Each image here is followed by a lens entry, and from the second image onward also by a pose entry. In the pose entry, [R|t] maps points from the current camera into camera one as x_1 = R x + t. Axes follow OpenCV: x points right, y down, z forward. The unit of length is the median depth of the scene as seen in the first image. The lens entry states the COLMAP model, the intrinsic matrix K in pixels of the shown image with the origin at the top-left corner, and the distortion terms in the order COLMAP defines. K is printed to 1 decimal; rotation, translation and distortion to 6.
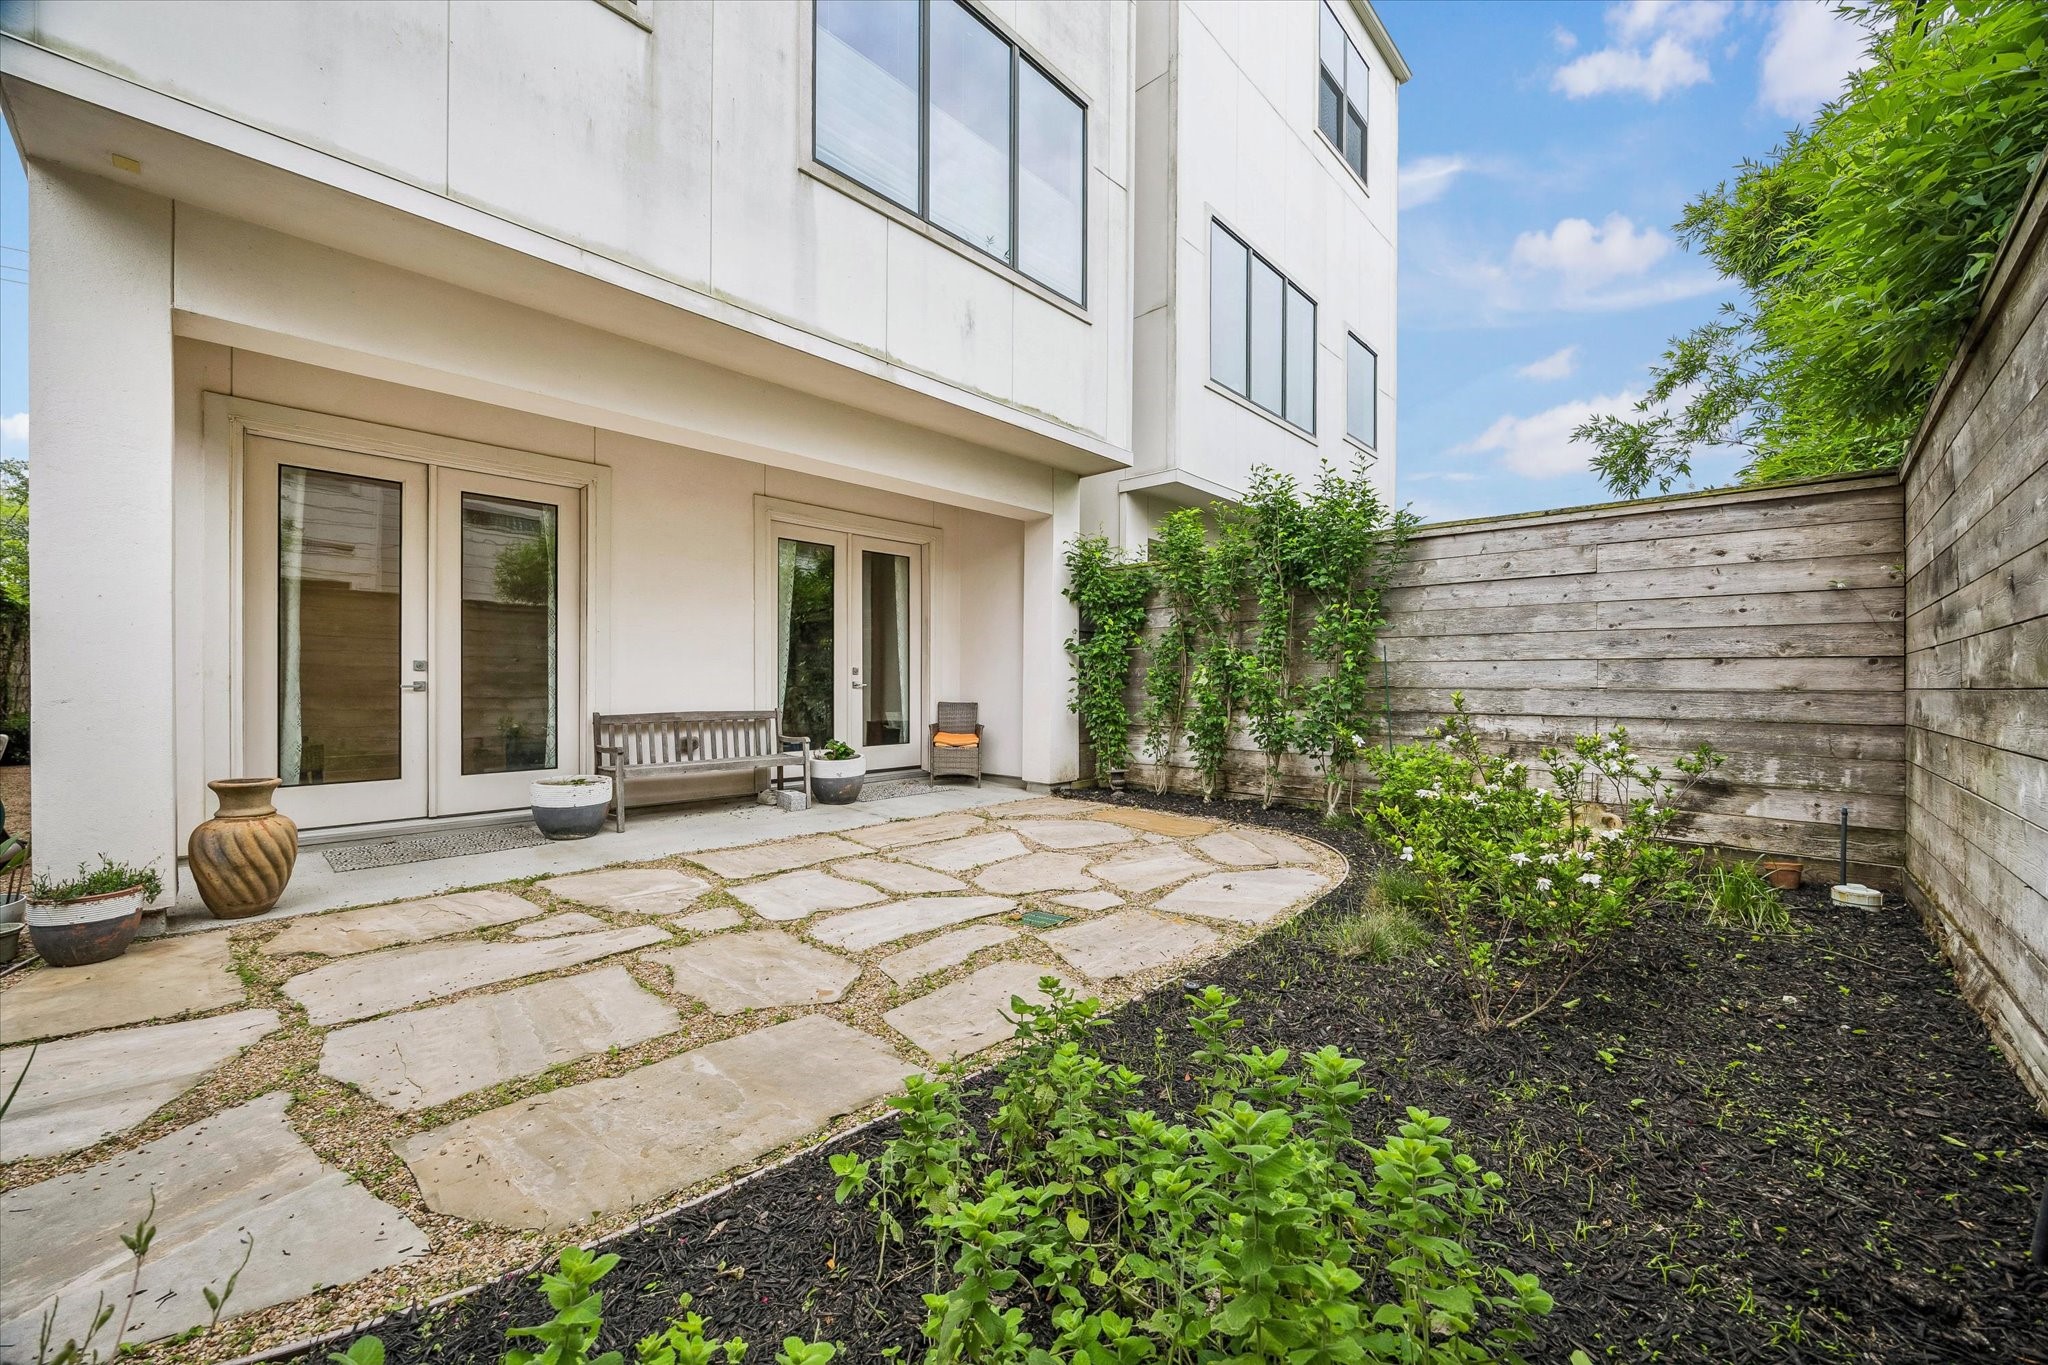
lens RADIAL K [[798.4, 0, 1033.5], [0, 798.4, 675.8], [0, 0, 1]] dist [0.001951, 0.000079]
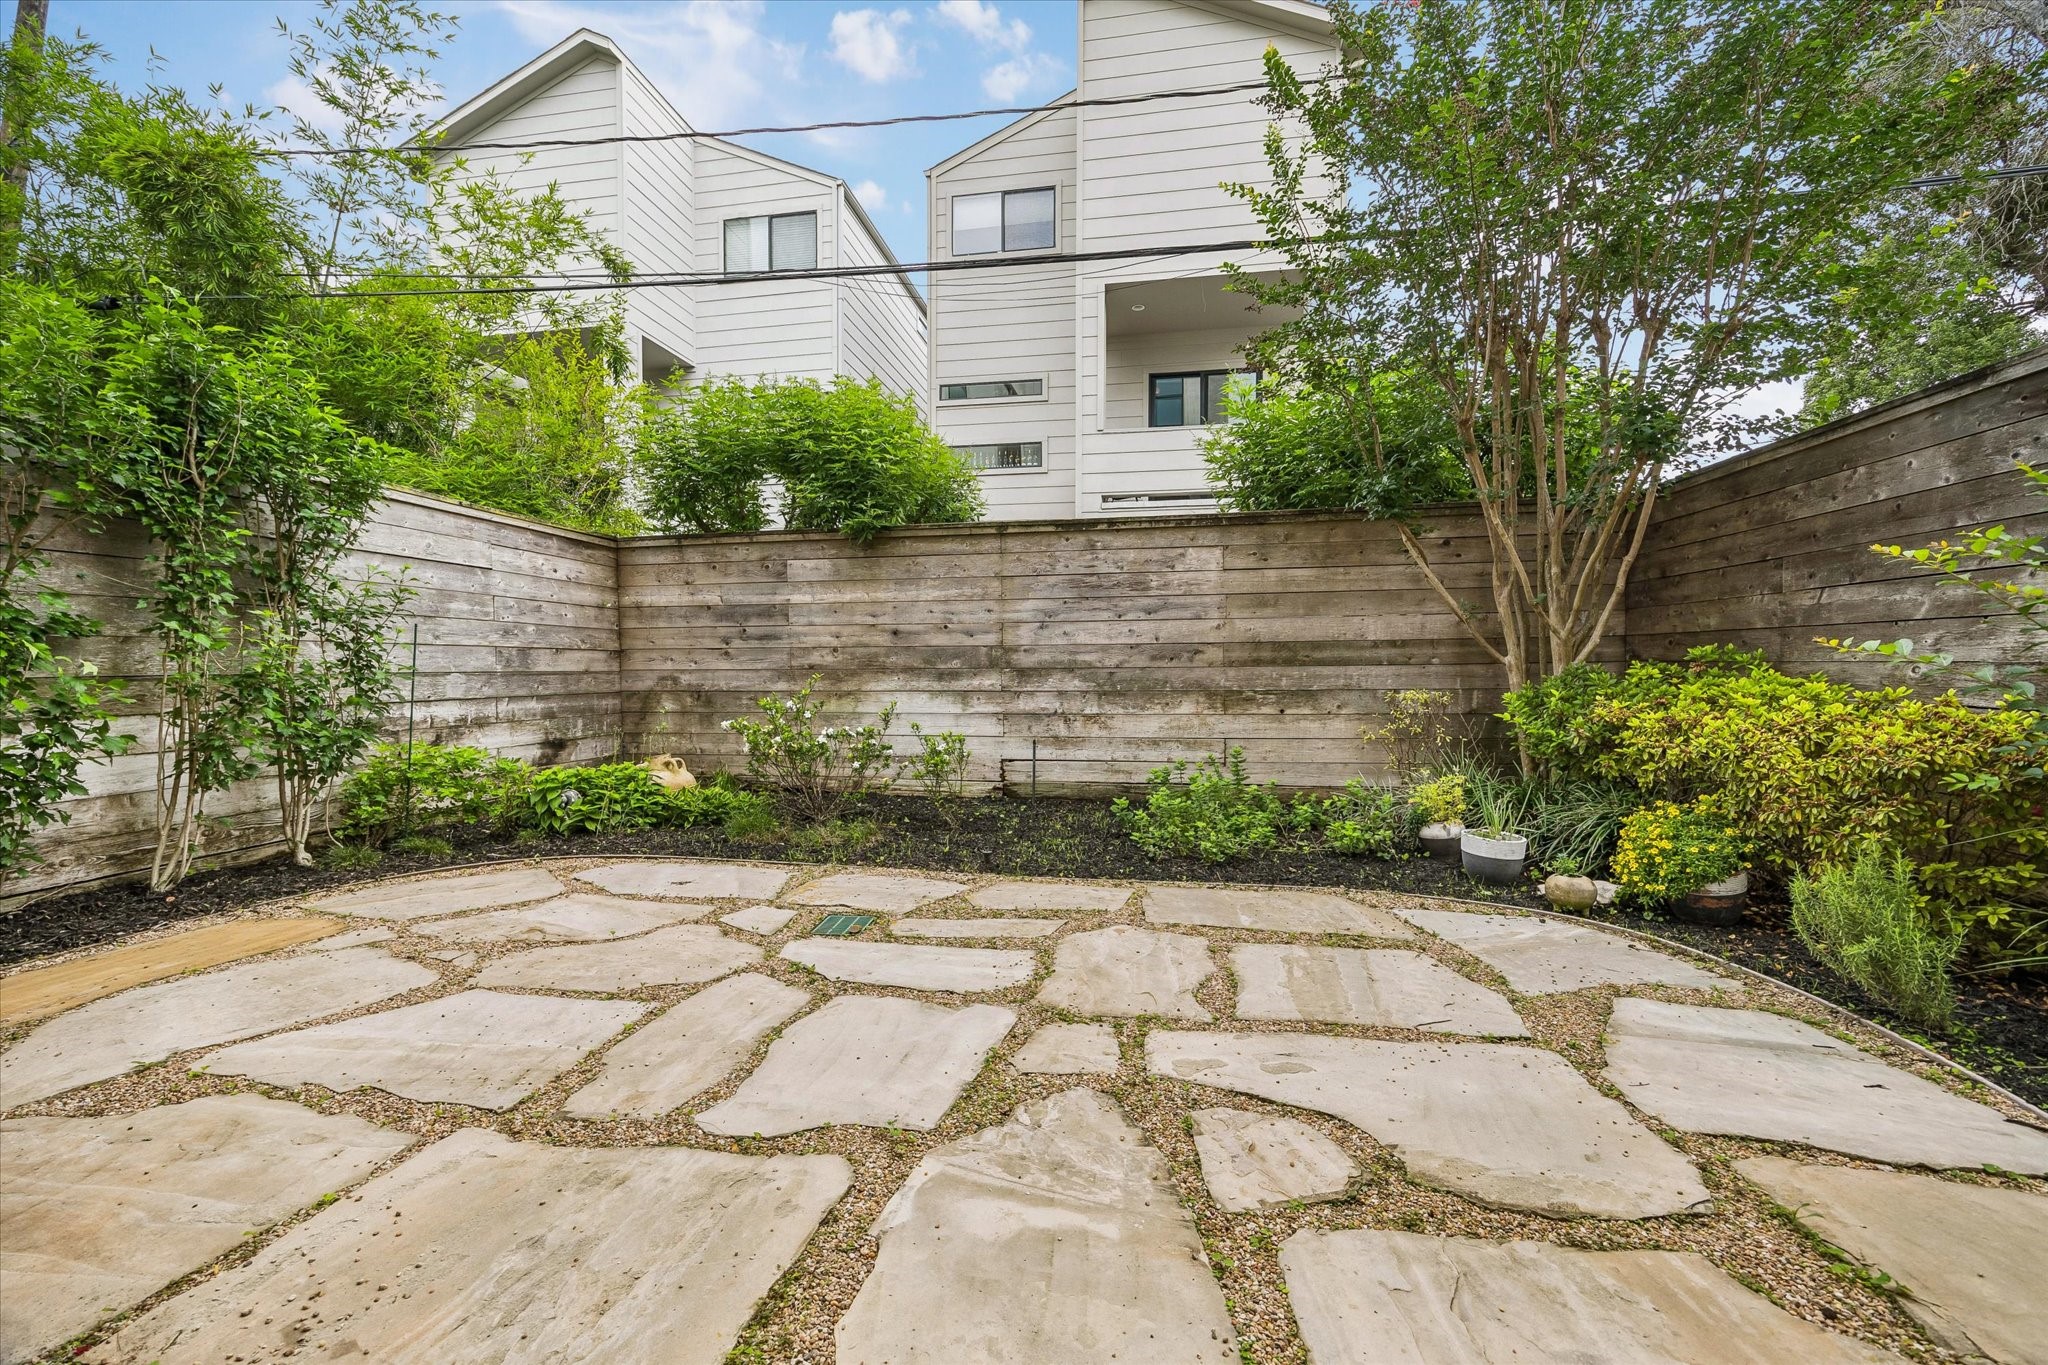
lens RADIAL K [[798.4, 0, 1033.5], [0, 798.4, 675.8], [0, 0, 1]] dist [0.001951, 0.000079]
pose [[-0.564074, -0.011184, 0.825649, -0.946282], [-0.005267, 0.999937, 0.009947, 0.007199], [-0.825708, 0.001262, -0.564097, 1.444796]]
